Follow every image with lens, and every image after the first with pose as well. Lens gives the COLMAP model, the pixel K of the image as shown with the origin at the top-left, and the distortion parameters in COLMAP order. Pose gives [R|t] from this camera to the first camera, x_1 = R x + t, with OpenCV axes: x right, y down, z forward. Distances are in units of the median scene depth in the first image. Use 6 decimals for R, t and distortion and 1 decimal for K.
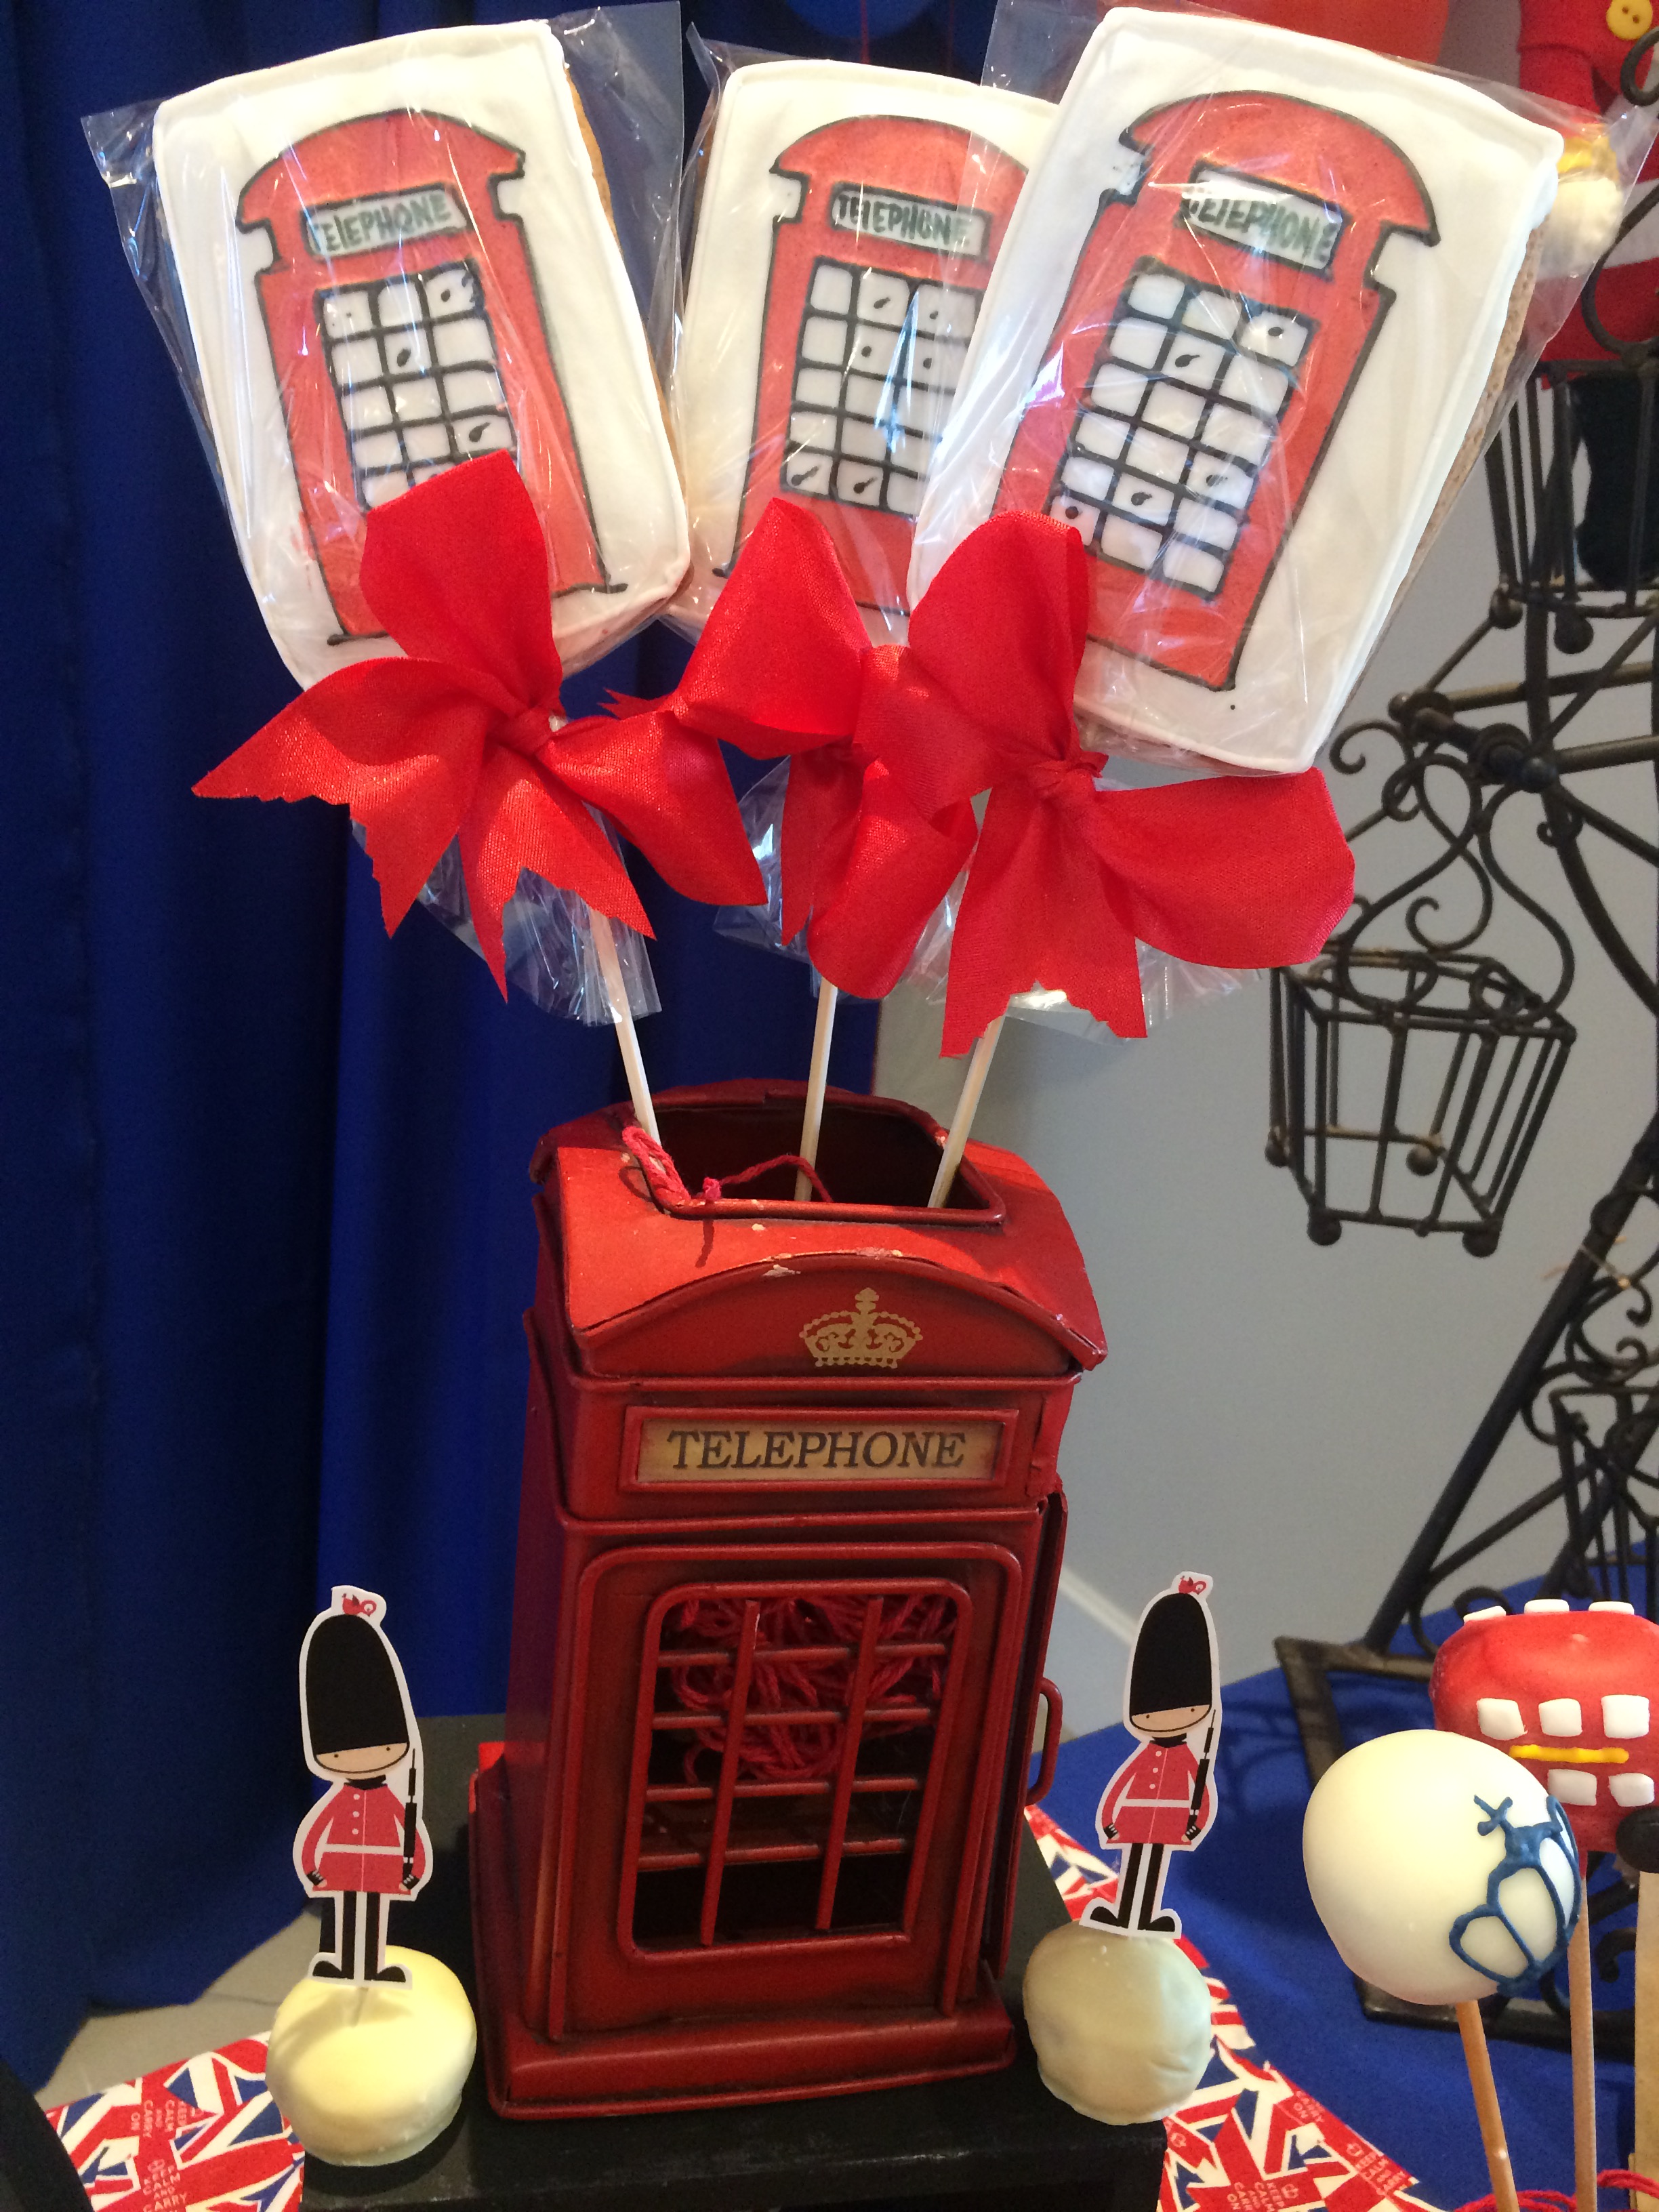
lens RADIAL K [[1905.7, 0, 831.4], [0, 1905.7, 1101.4], [0, 0, 1]] dist [0.079984, -0.114074]
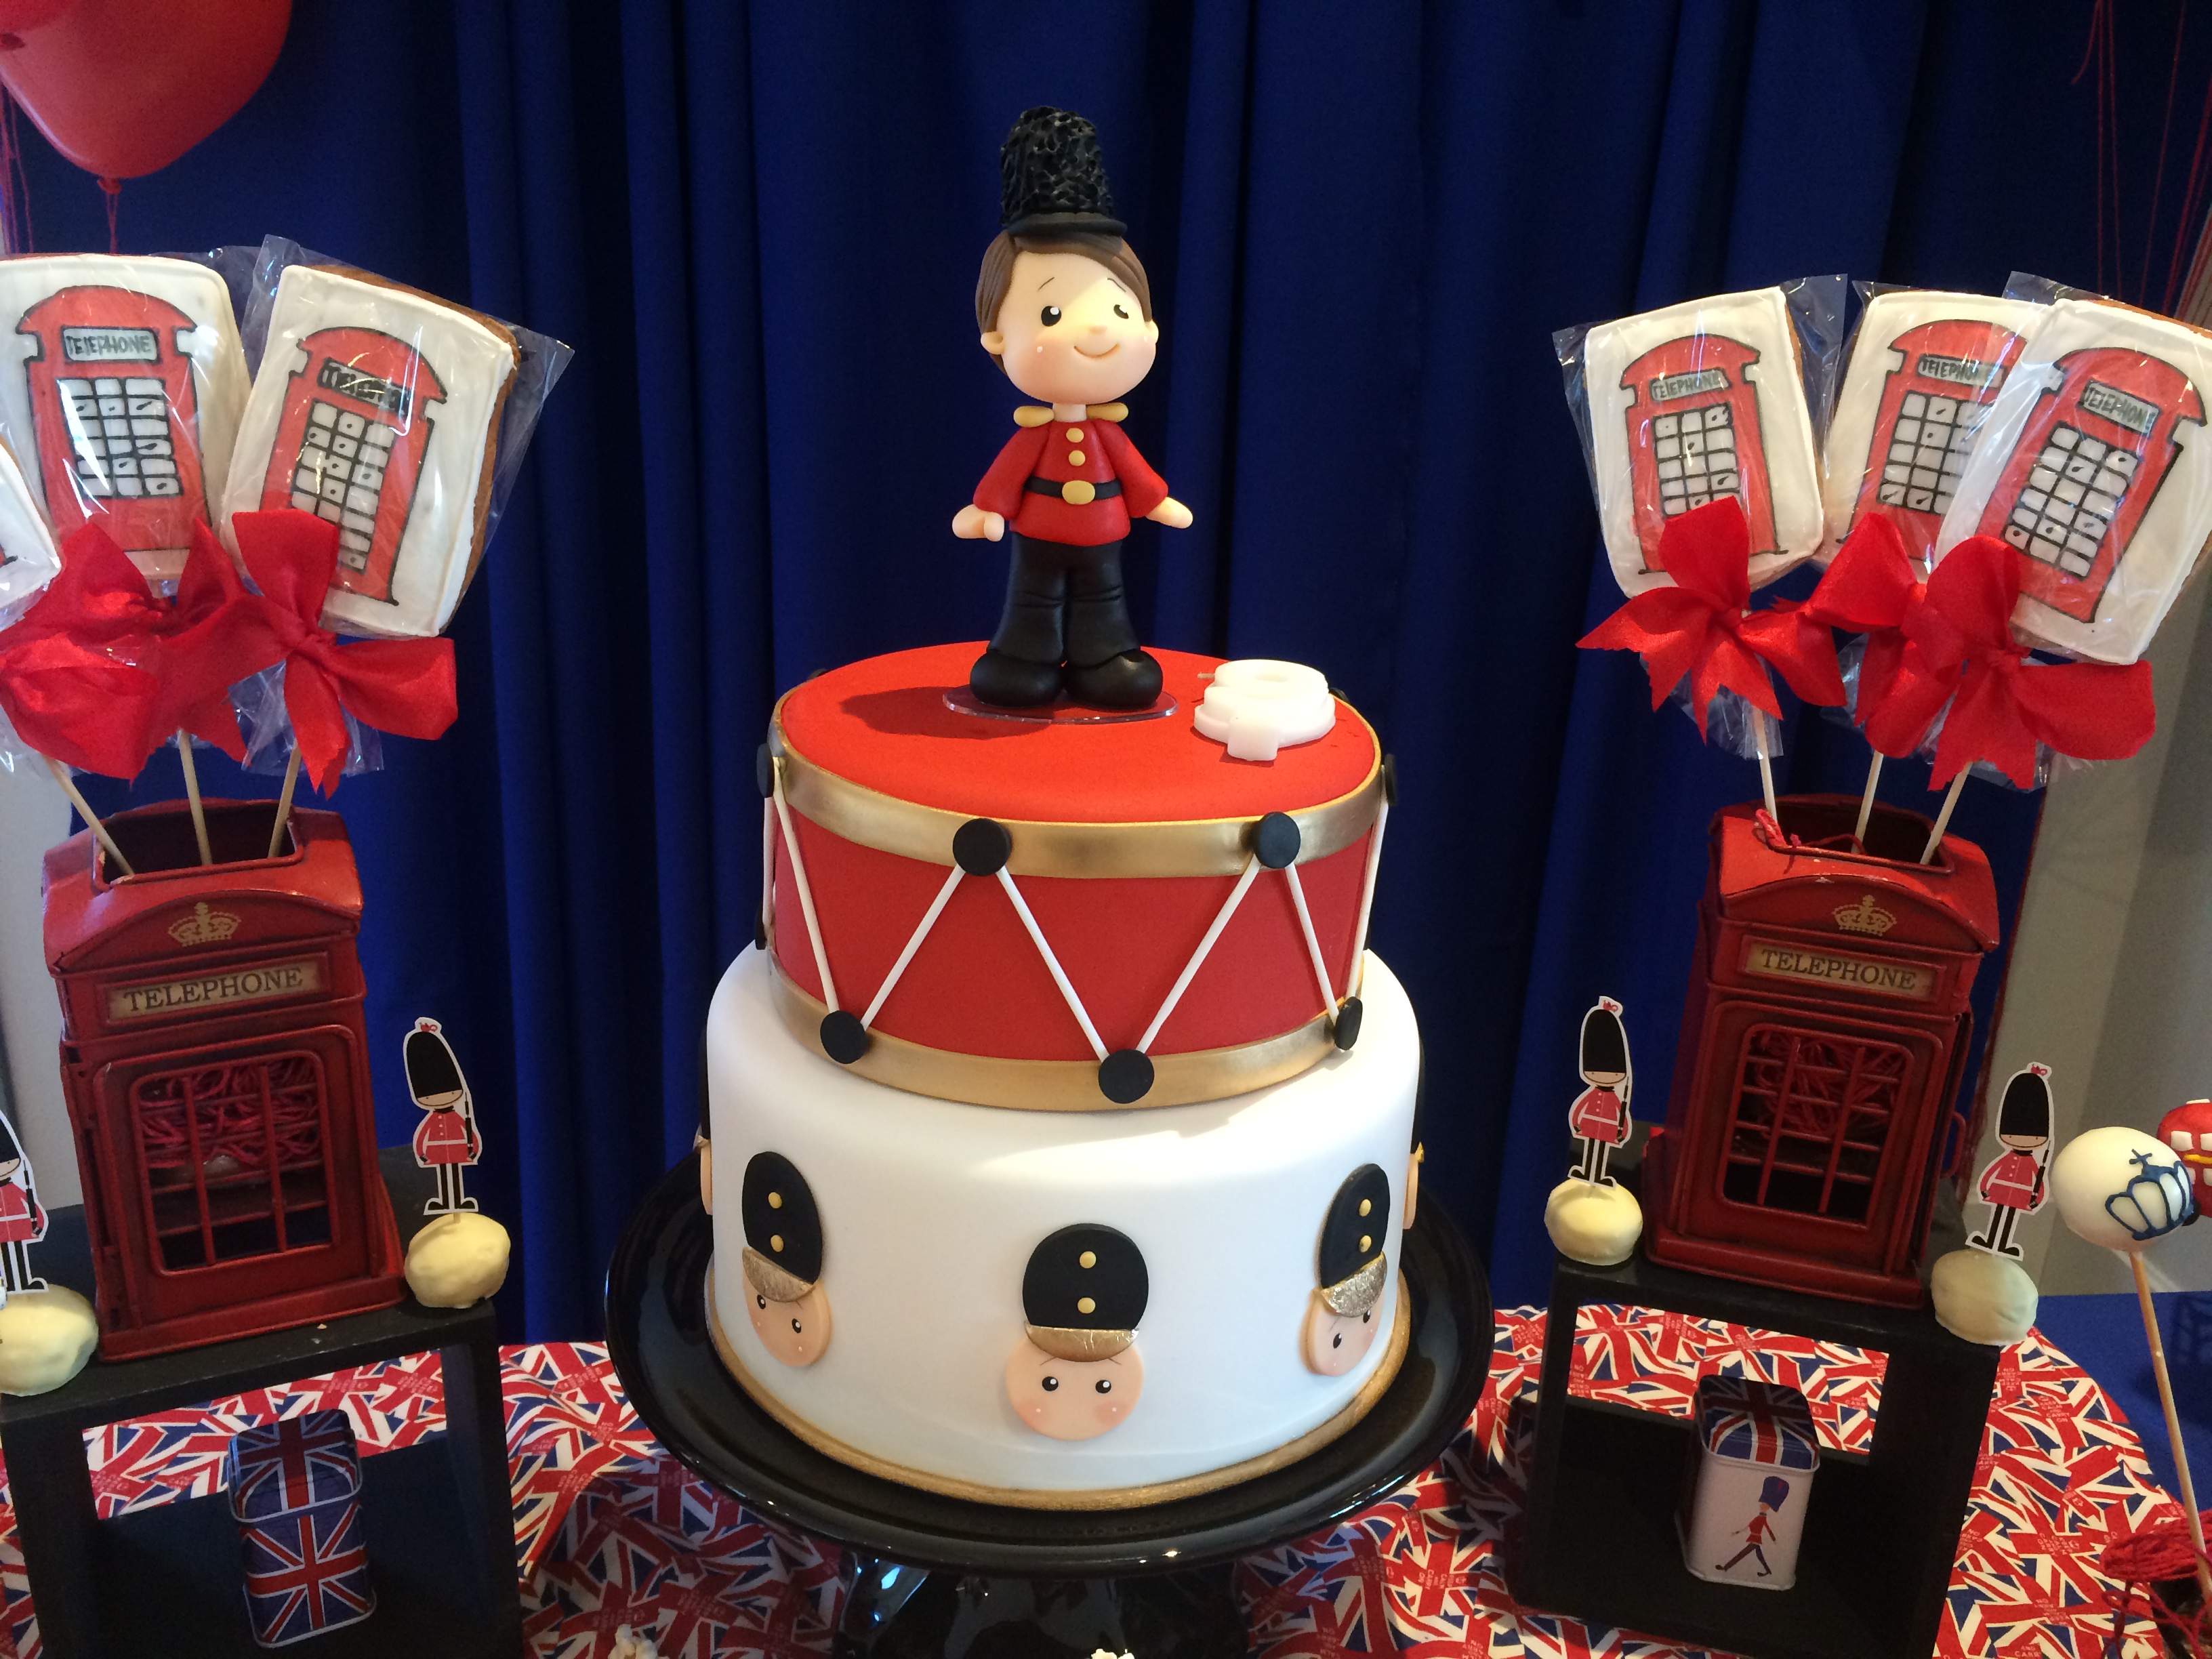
lens RADIAL K [[1905.7, 0, 1095.0], [0, 1905.7, 826.0], [0, 0, 1]] dist [0.079984, -0.114074]
pose [[0.887680, 0.100427, -0.449375, 0.197499], [-0.095419, 0.994862, 0.033844, 0.030224], [0.450465, 0.012836, 0.892702, -1.225042]]
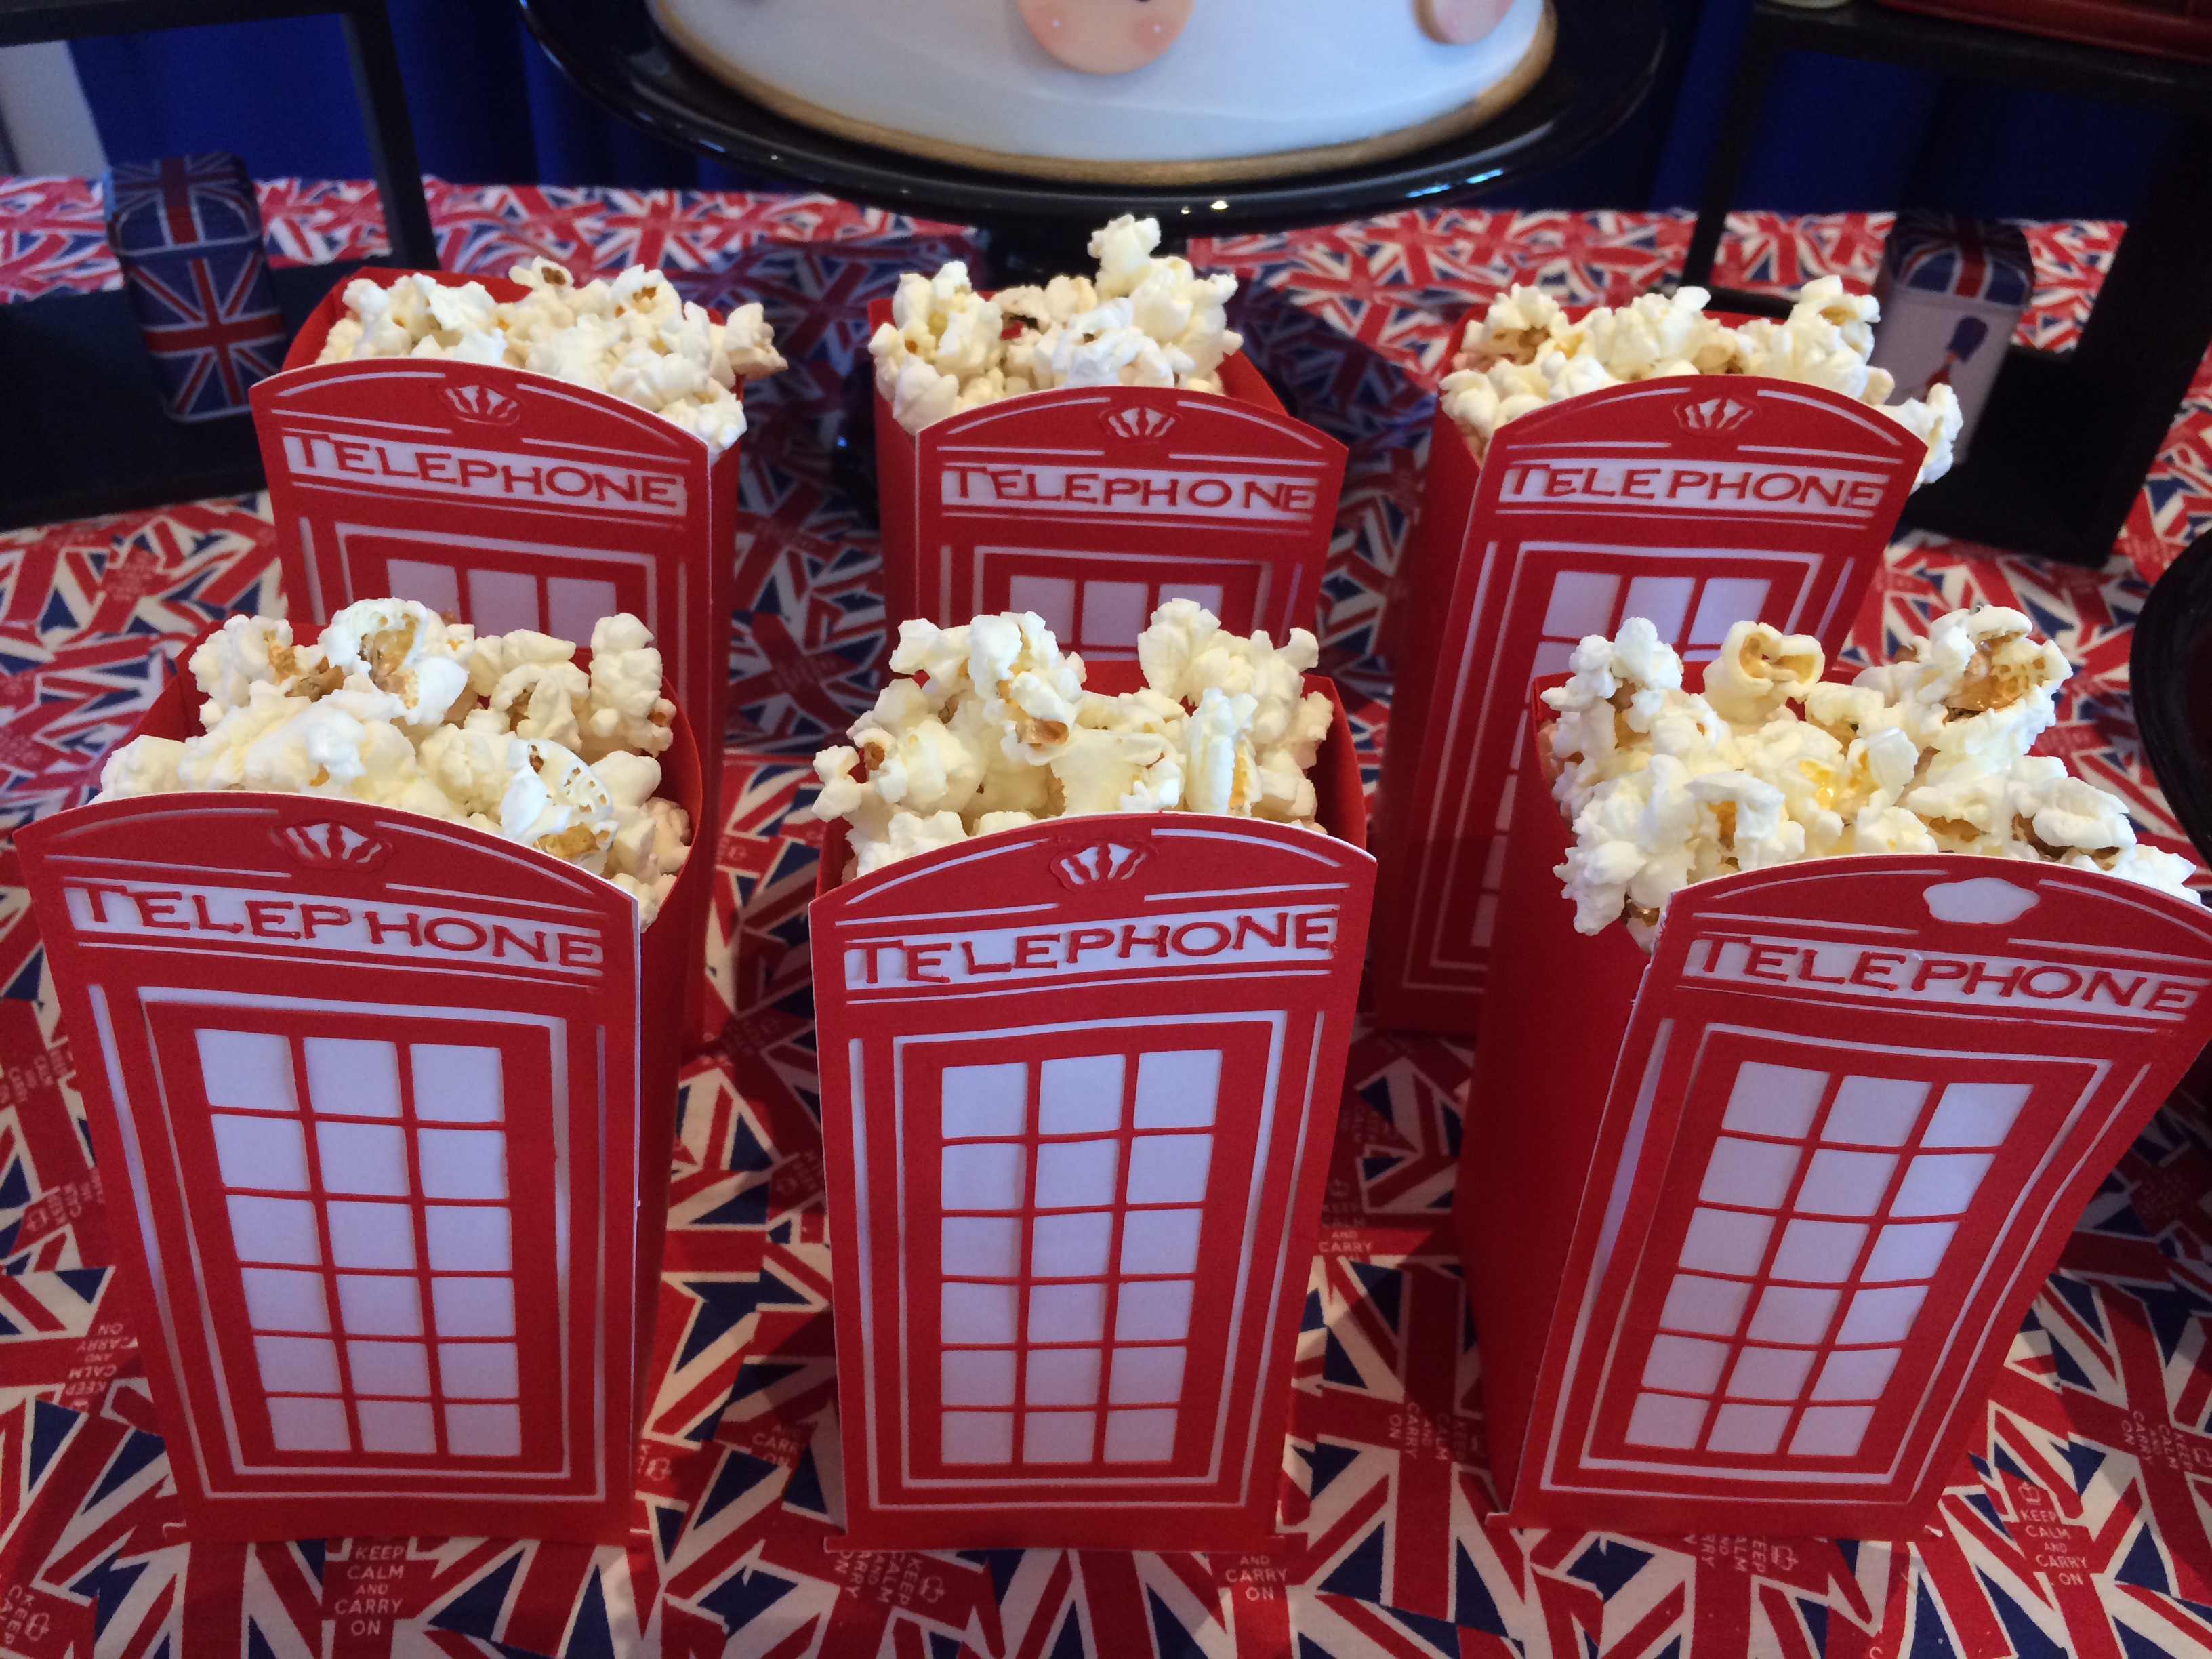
lens RADIAL K [[1905.7, 0, 1094.9], [0, 1905.7, 835.5], [0, 0, 1]] dist [0.079984, -0.114074]
pose [[0.858531, 0.308096, -0.409879, 0.154327], [-0.123509, 0.900076, 0.417862, 0.571087], [0.497664, -0.308124, 0.810796, -0.907487]]
